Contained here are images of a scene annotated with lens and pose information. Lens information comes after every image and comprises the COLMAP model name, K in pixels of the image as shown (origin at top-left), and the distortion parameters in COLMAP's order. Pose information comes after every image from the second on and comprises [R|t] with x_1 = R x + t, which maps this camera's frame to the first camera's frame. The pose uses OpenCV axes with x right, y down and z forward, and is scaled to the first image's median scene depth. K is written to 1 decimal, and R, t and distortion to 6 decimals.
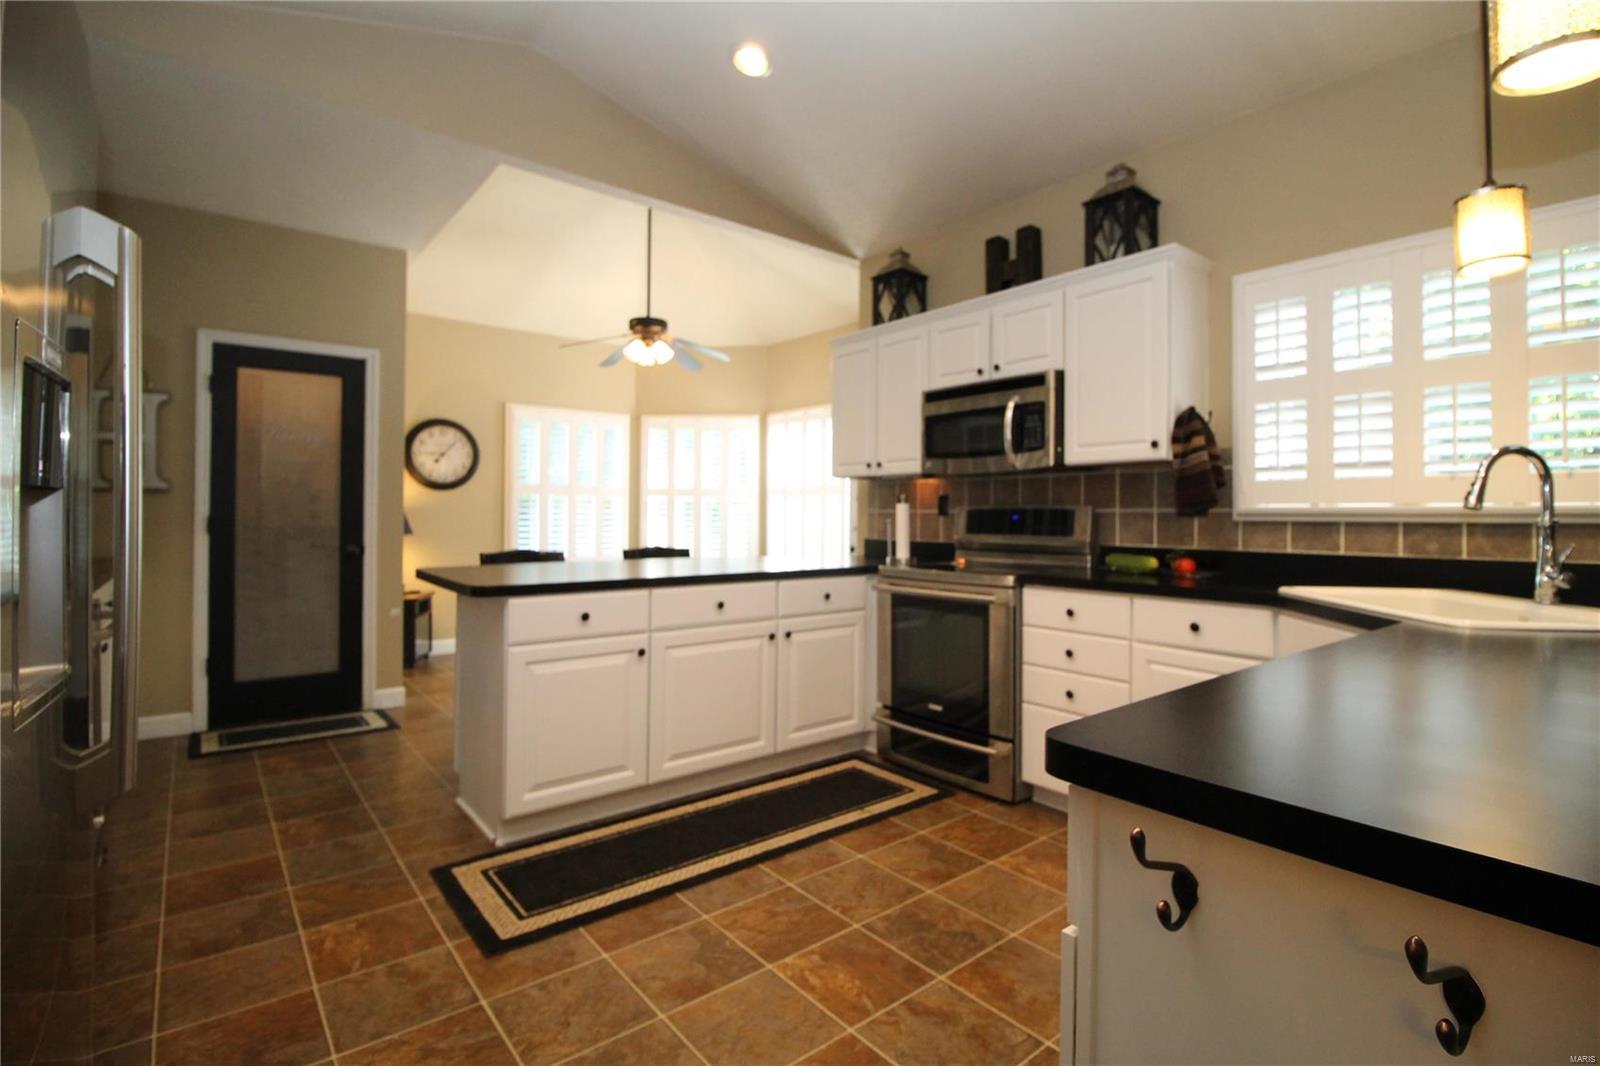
lens RADIAL K [[741.4, 0, 802.6], [0, 741.4, 513.4], [0, 0, 1]] dist [0.002493, -0.011906]
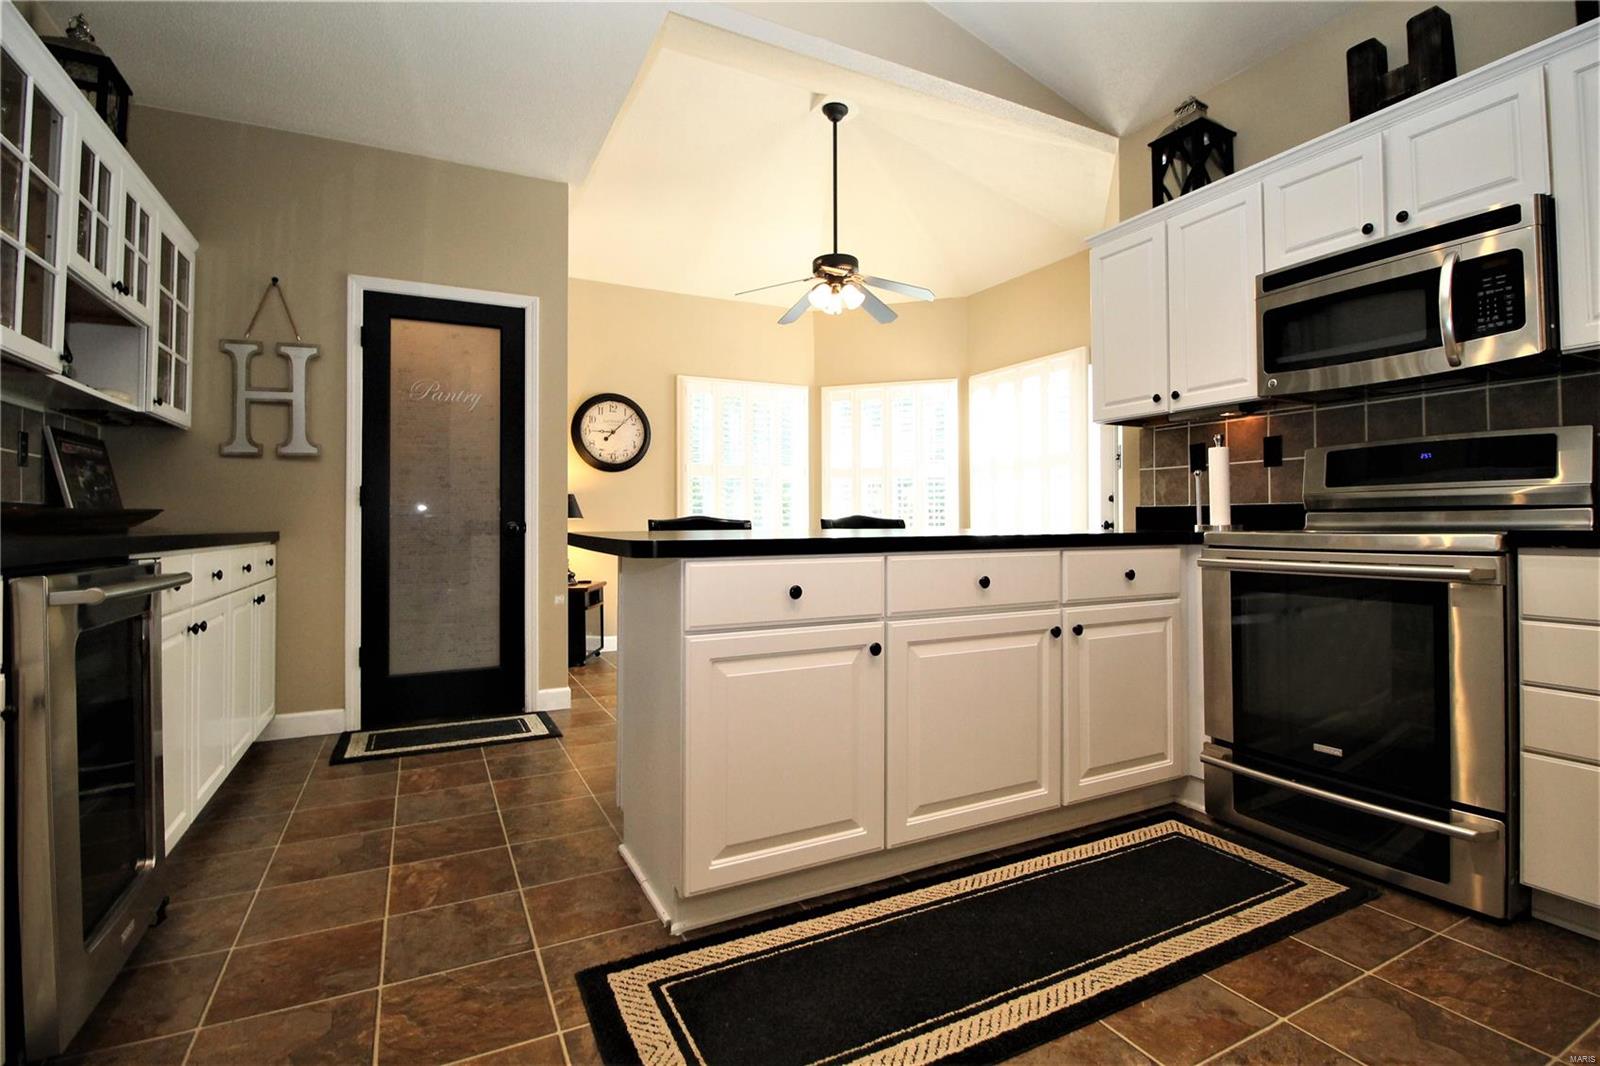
lens RADIAL K [[741.4, 0, 802.6], [0, 741.4, 513.4], [0, 0, 1]] dist [0.002493, -0.011906]
pose [[0.977103, -0.015433, -0.212208, -0.109243], [0.013309, 0.999846, -0.011436, 0.057467], [0.212352, 0.008349, 0.977158, 0.267541]]
